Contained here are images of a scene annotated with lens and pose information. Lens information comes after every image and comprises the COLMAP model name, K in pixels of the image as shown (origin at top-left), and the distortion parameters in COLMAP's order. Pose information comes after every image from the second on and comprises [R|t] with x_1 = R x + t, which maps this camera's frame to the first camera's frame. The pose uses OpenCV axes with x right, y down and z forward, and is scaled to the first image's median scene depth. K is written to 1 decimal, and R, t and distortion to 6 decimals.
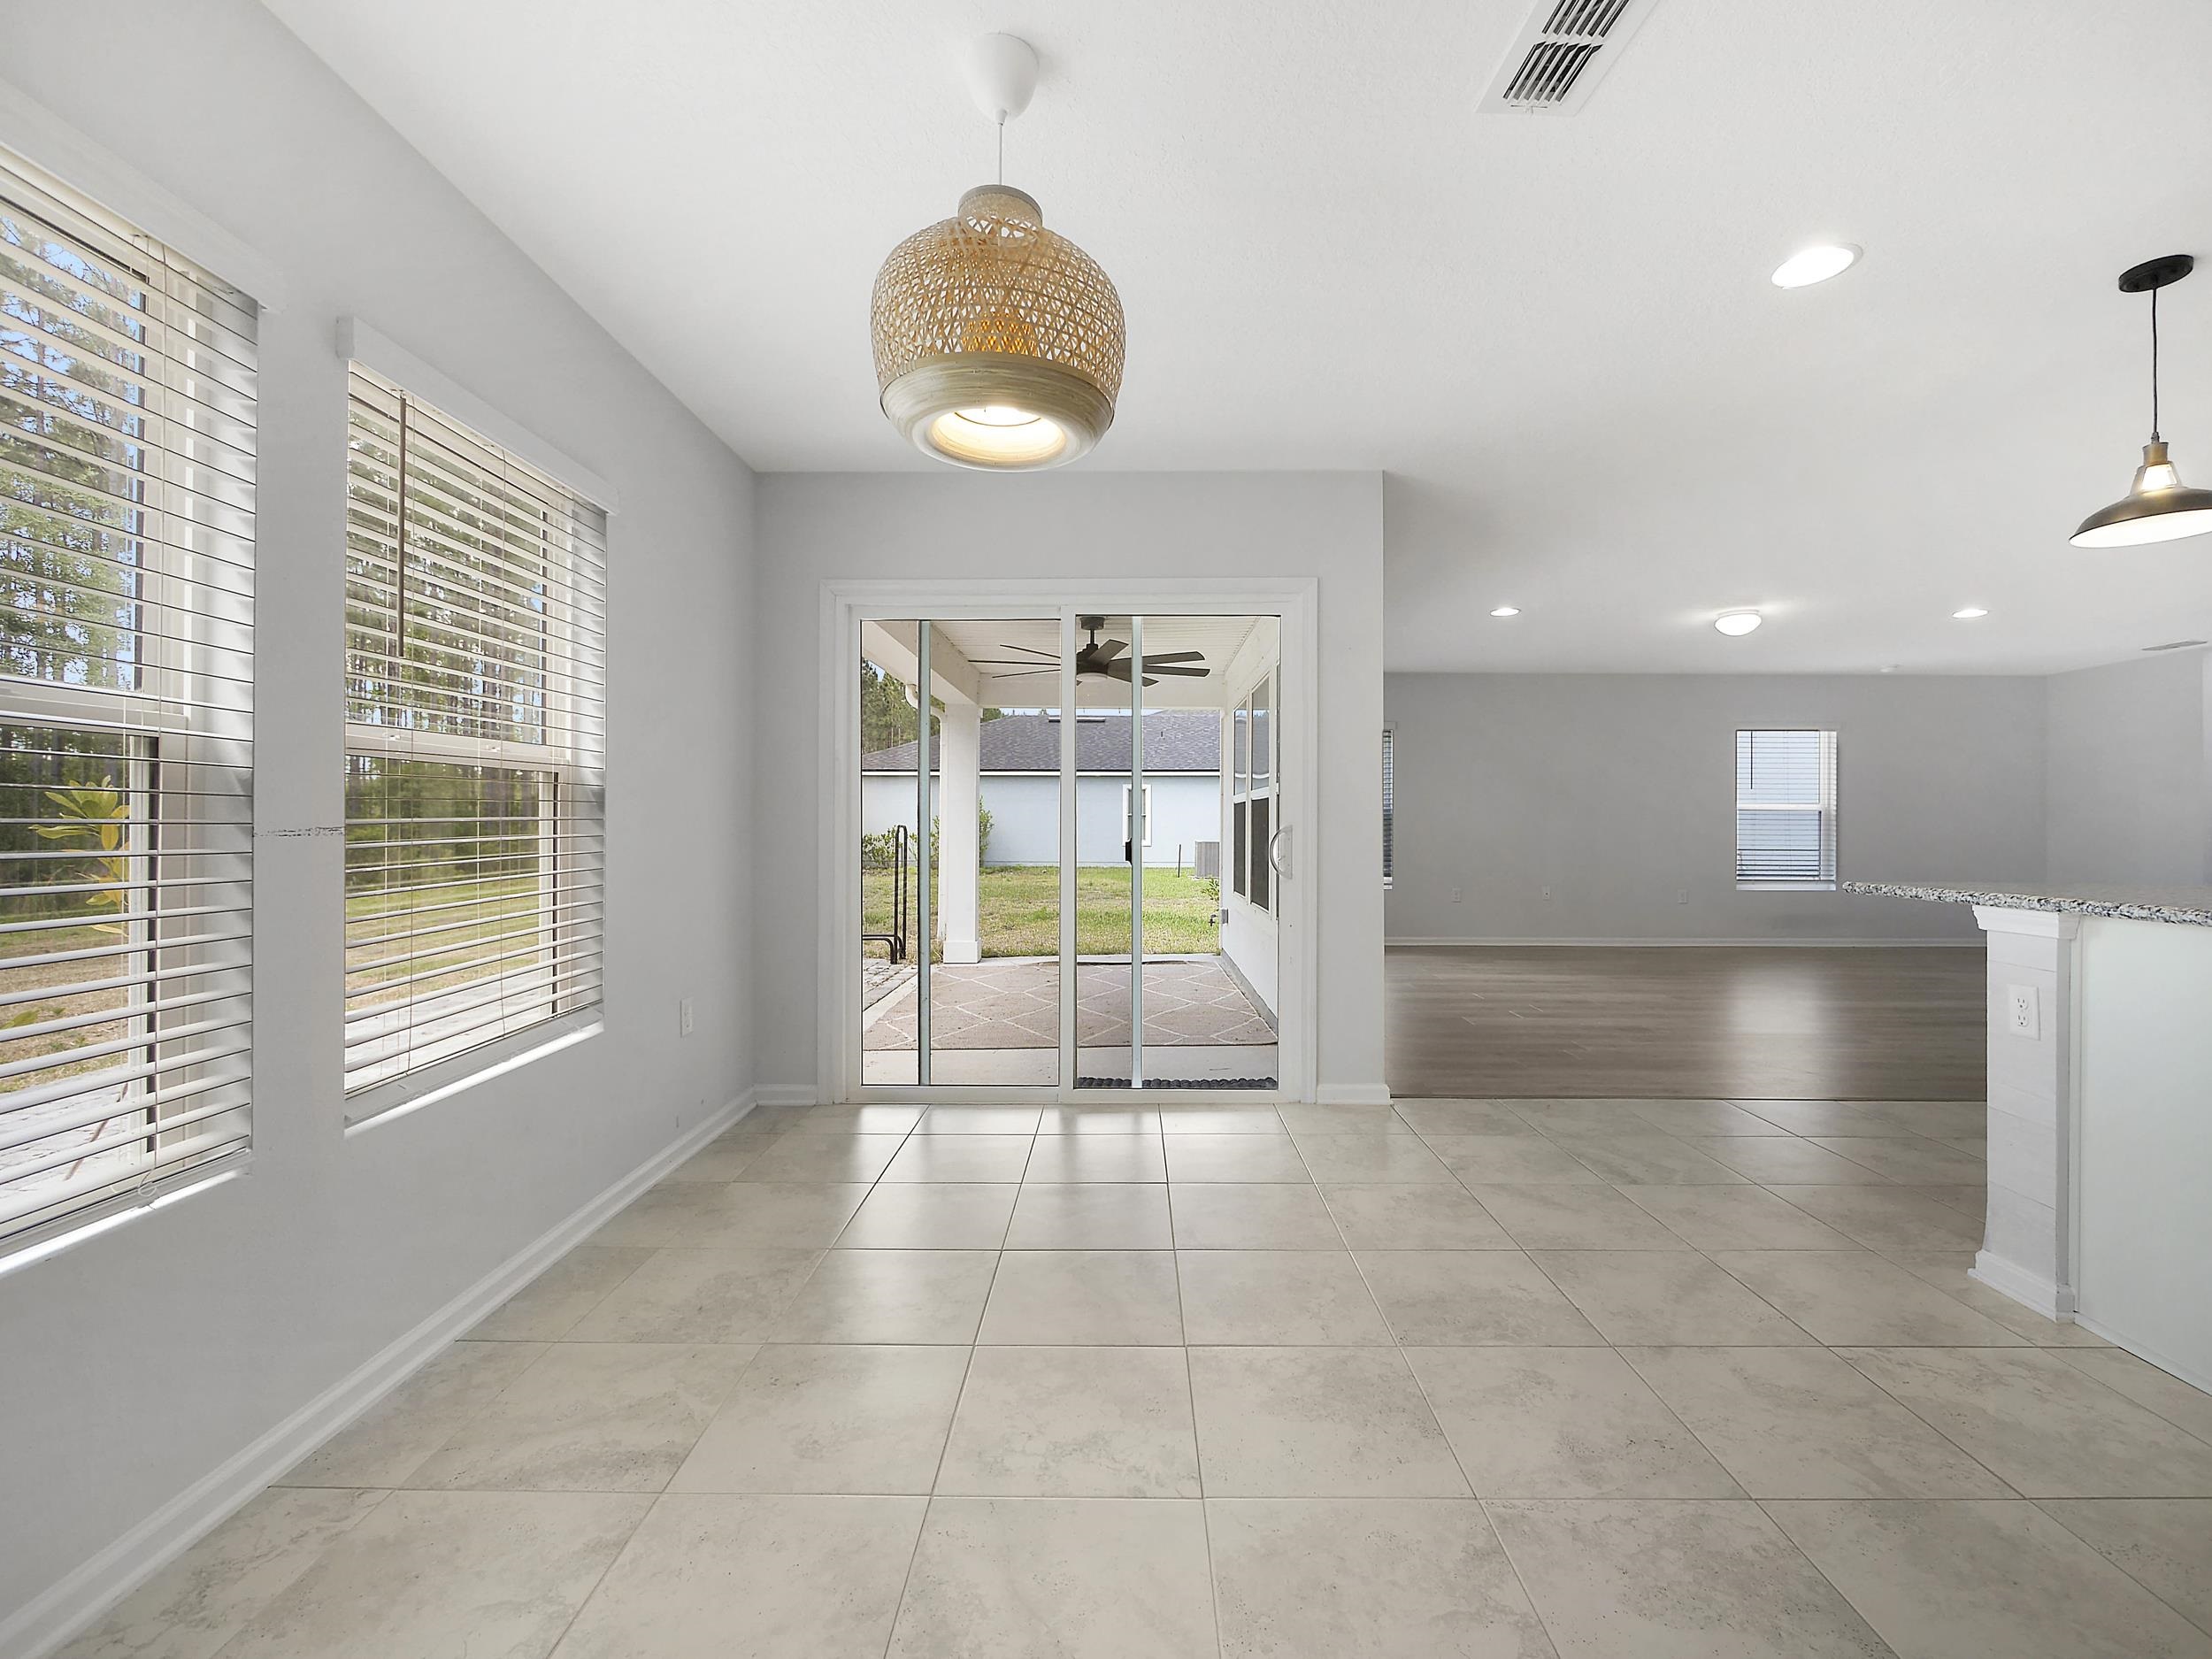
lens RADIAL K [[941.7, 0, 1116.2], [0, 941.7, 817.0], [0, 0, 1]] dist [-0.001812, -0.000142]
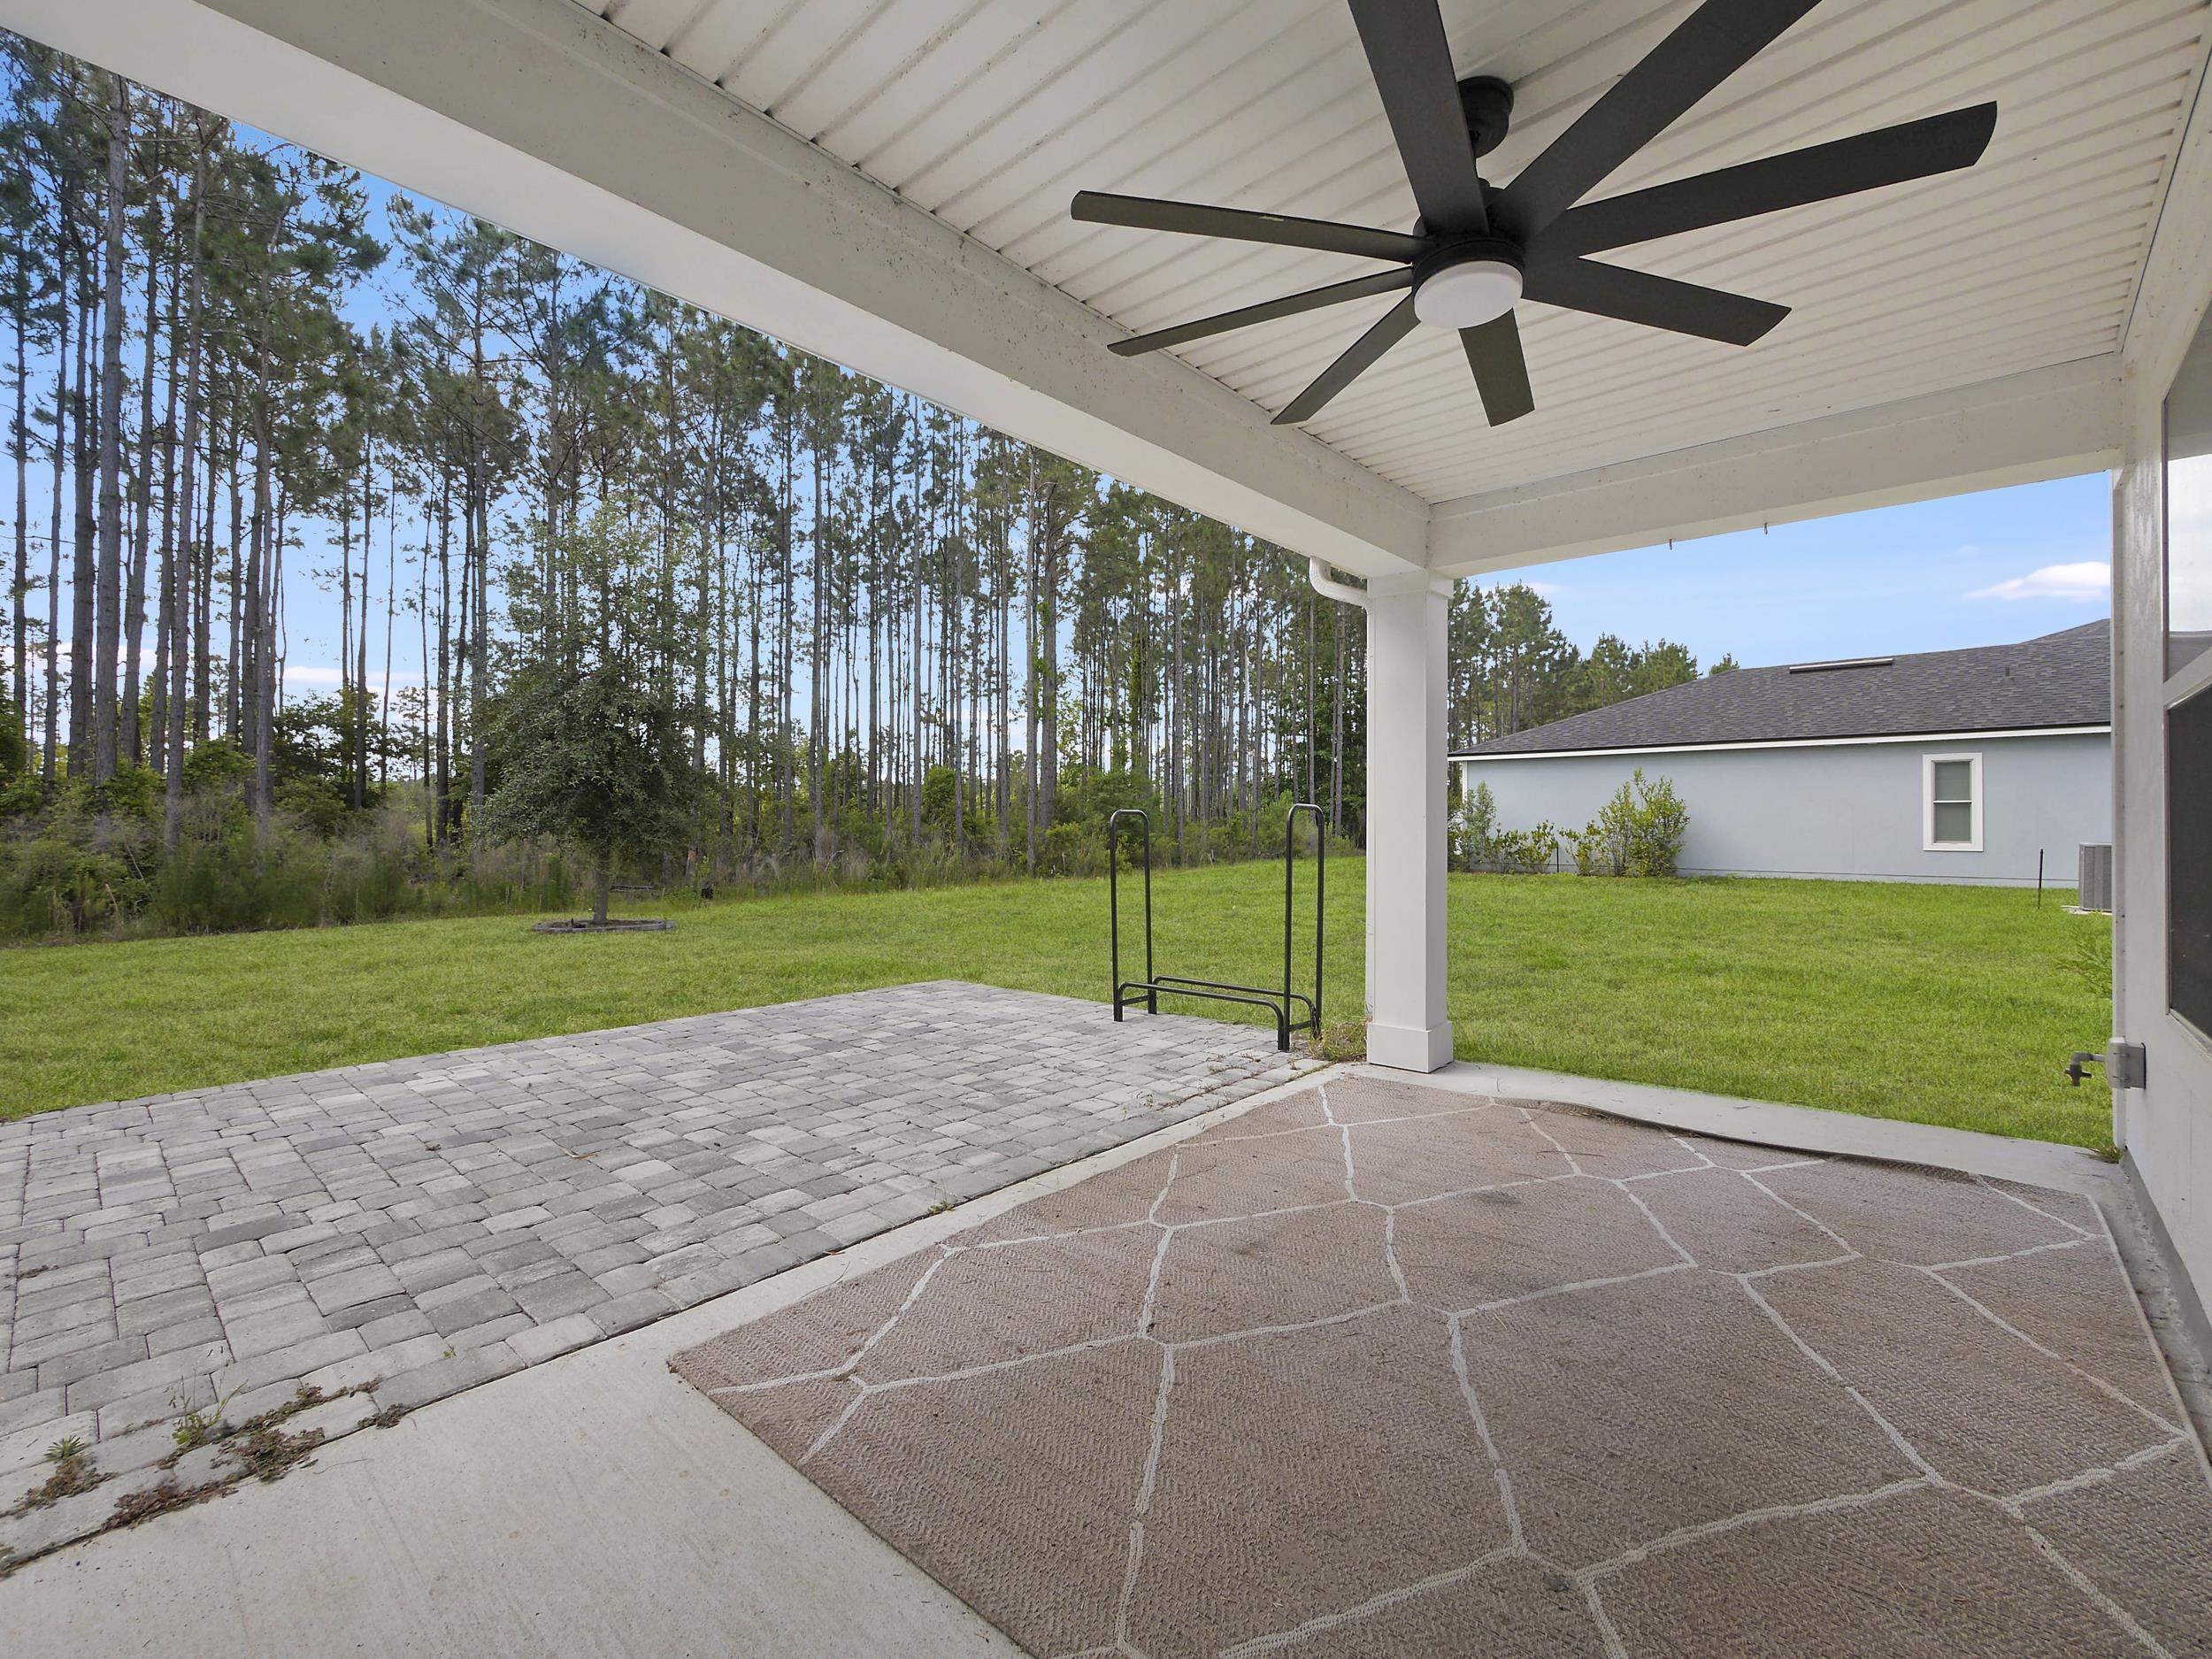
lens RADIAL K [[941.7, 0, 1116.2], [0, 941.7, 817.0], [0, 0, 1]] dist [-0.001812, -0.000142]
pose [[0.748217, -0.004678, -0.663438, 0.064638], [0.005500, 0.999985, -0.000849, 0.016224], [0.663432, -0.003014, 0.748231, 0.493317]]
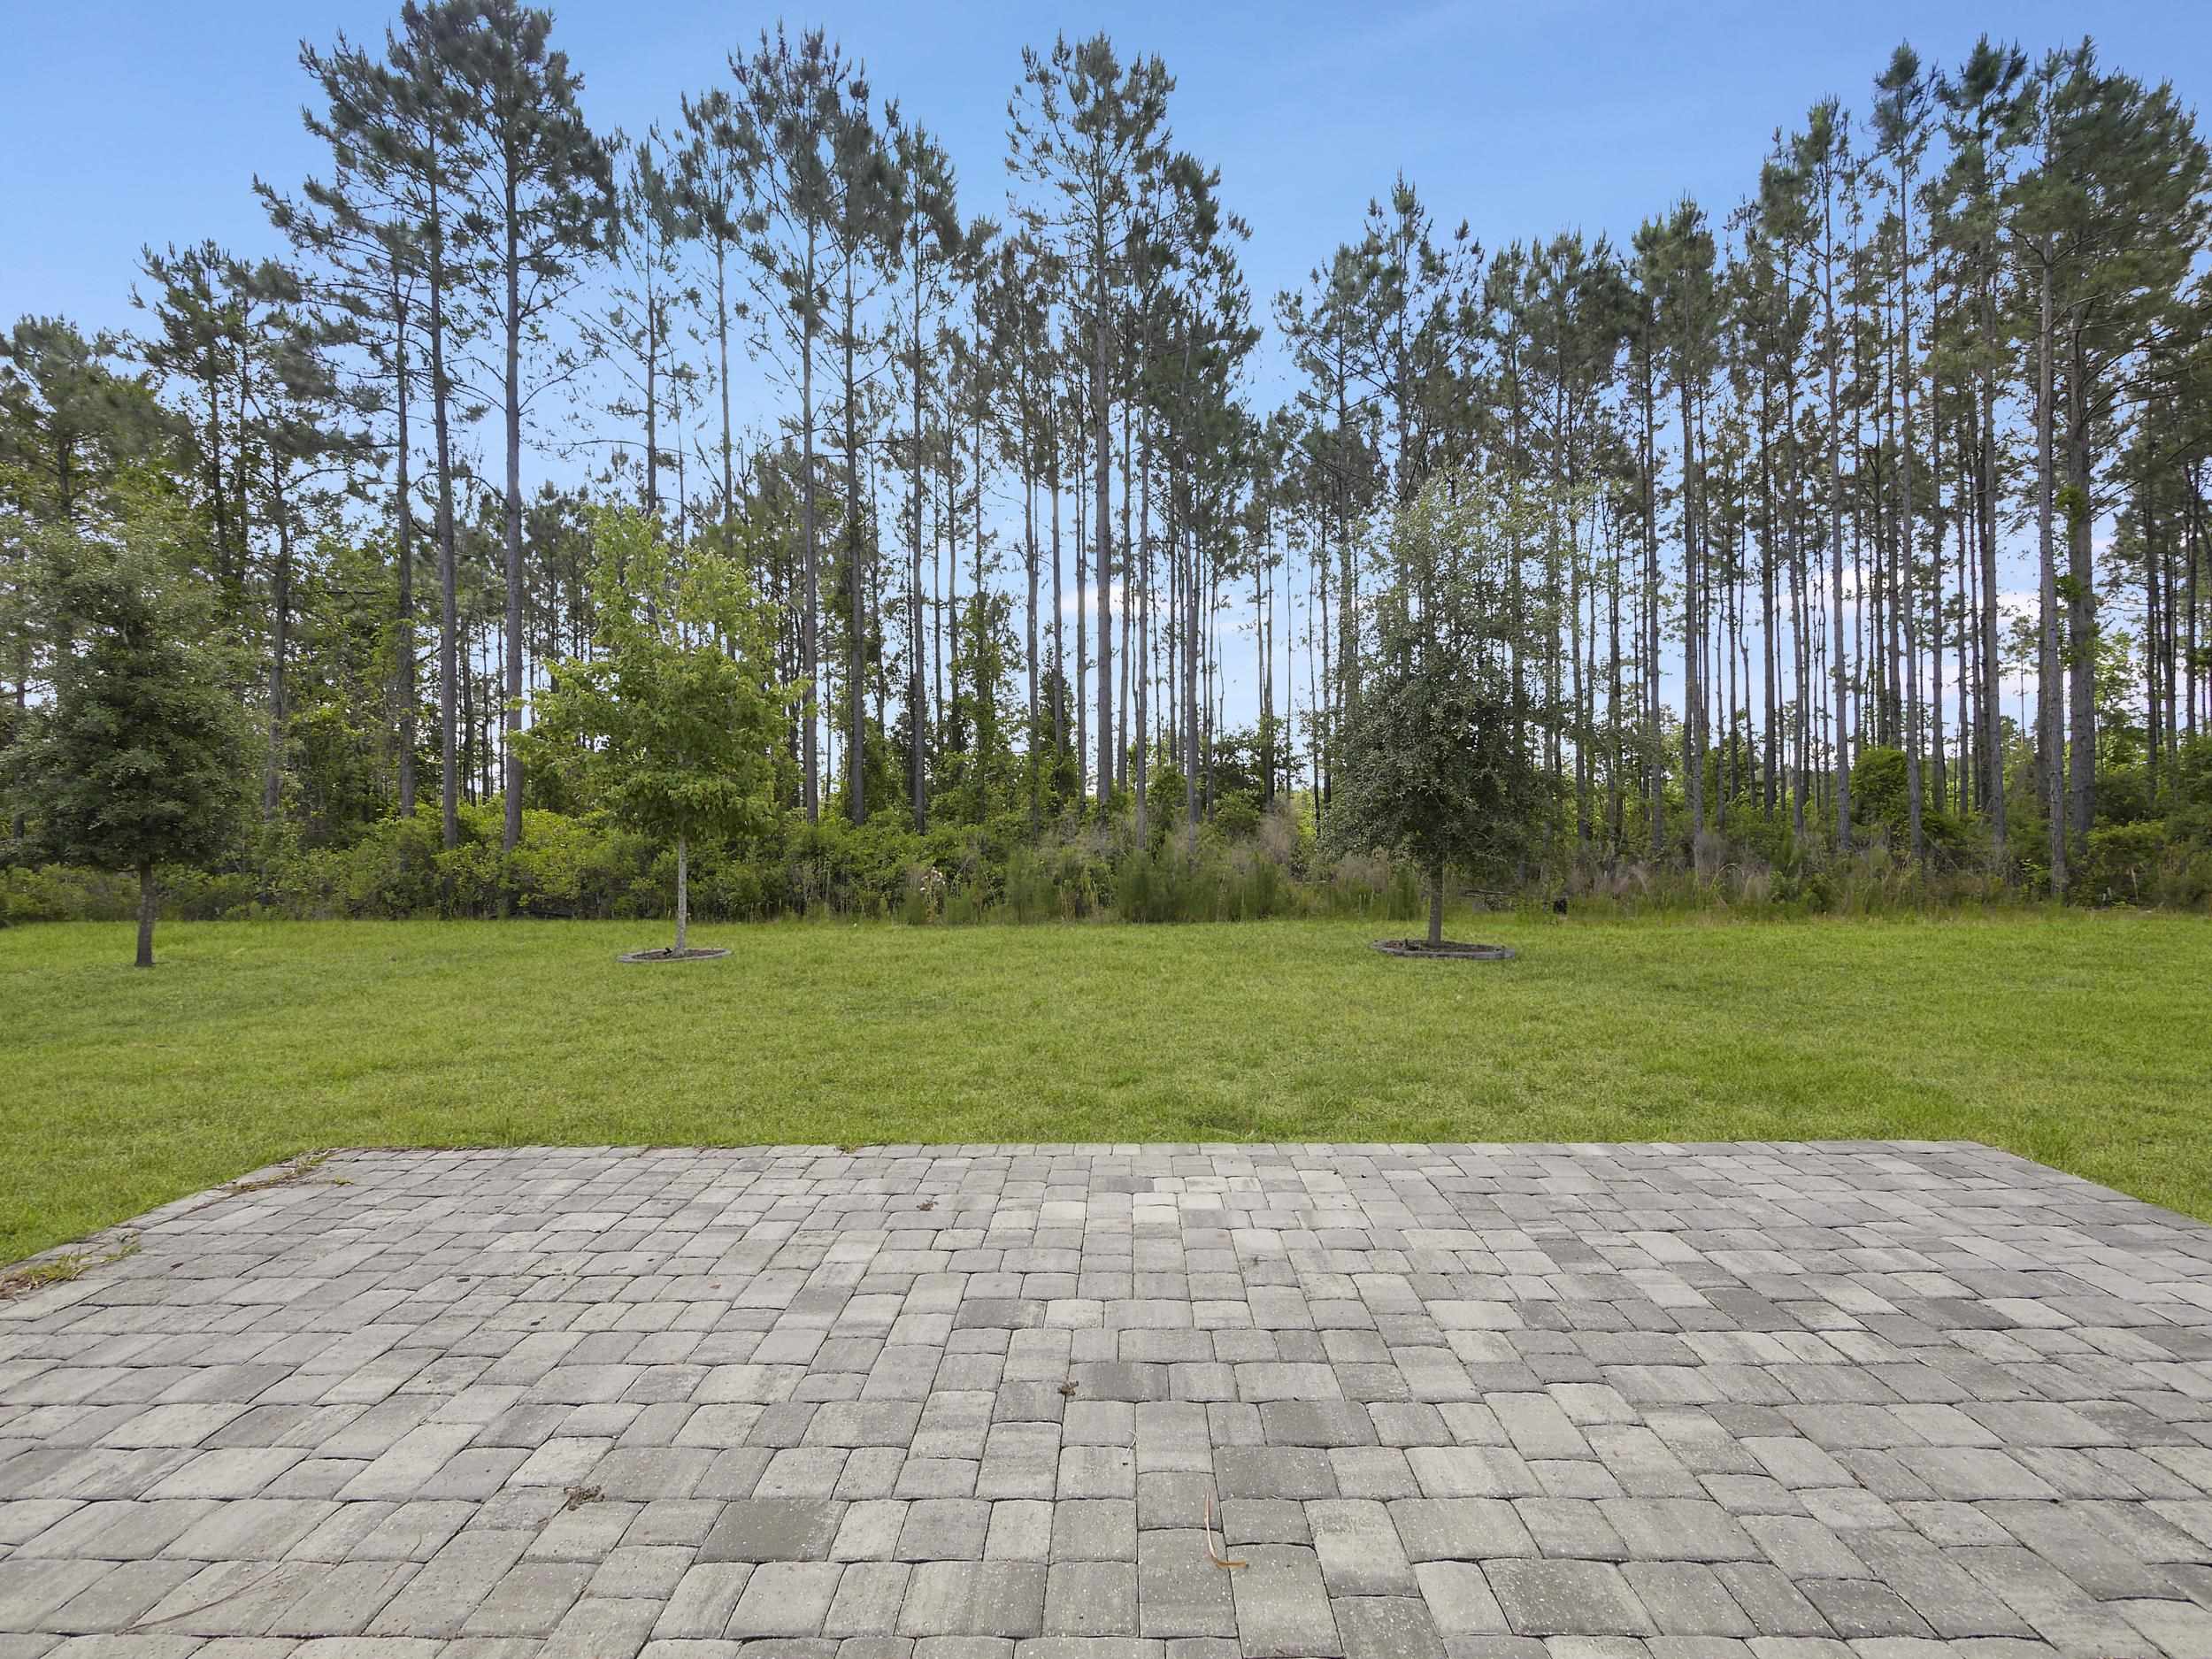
lens RADIAL K [[952.3, 0, 1110.1], [0, 952.3, 805.7], [0, 0, 1]] dist [0.013607, -0.006971]
pose [[-0.011459, -0.022190, -0.999688, -0.116704], [0.018034, 0.999587, -0.022394, 0.000892], [0.999772, -0.018285, -0.011054, 0.599056]]
